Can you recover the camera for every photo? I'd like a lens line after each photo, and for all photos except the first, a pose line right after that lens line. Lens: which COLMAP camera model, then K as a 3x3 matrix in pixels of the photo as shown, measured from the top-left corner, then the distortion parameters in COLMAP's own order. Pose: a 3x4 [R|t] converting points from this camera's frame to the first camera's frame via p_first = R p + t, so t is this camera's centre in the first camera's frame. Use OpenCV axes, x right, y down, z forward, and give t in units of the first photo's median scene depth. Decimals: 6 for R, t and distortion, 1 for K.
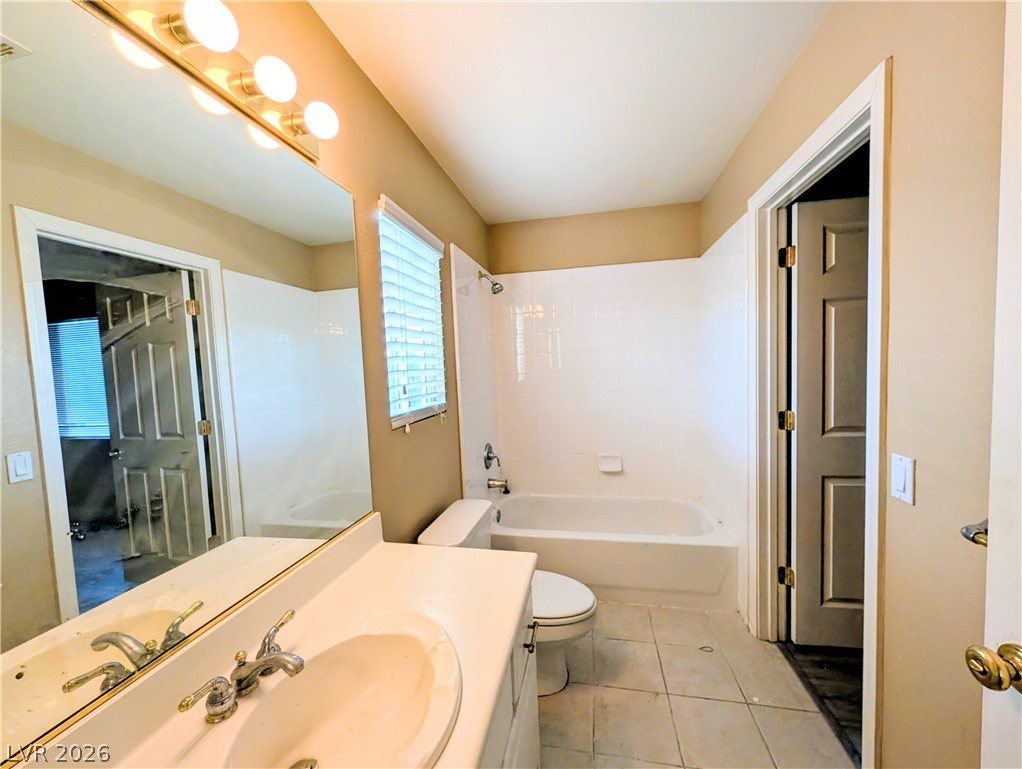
lens RADIAL K [[392.4, 0, 512.1], [0, 392.4, 392.7], [0, 0, 1]] dist [0.001884, -0.000364]
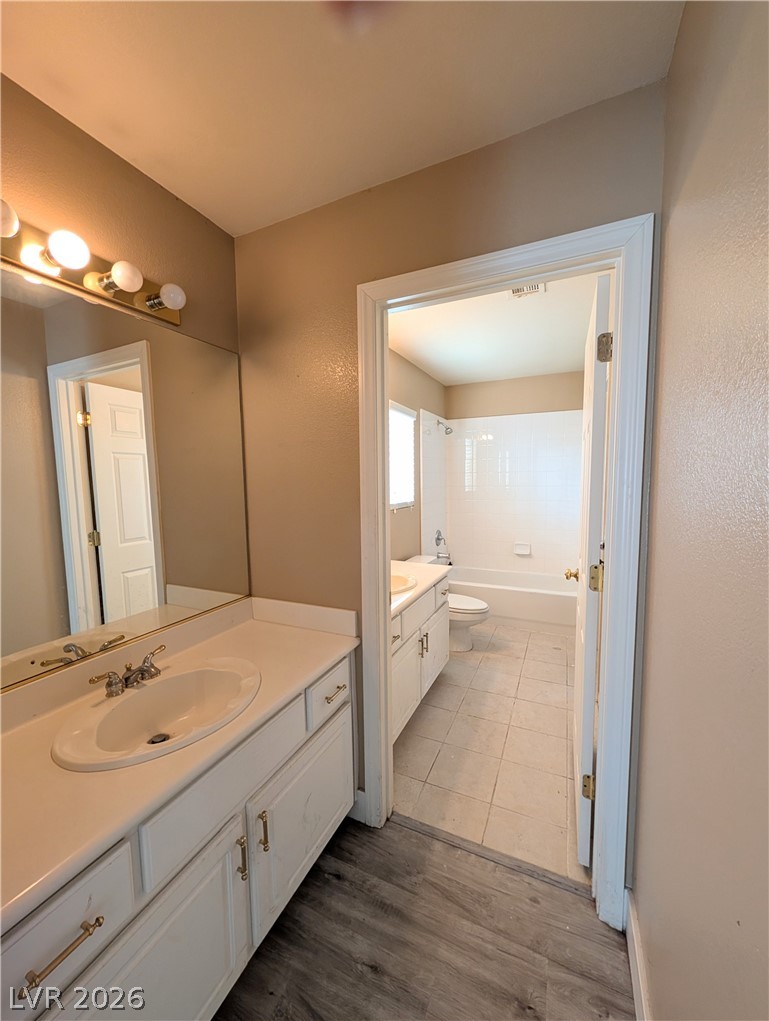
lens RADIAL K [[392.1, 0, 383.3], [0, 392.1, 513.9], [0, 0, 1]] dist [0.001884, -0.000364]
pose [[0.970974, 0.045337, -0.234850, 0.090030], [-0.039459, 0.998781, 0.029670, 0.027287], [0.235909, -0.019542, 0.971579, -0.586332]]
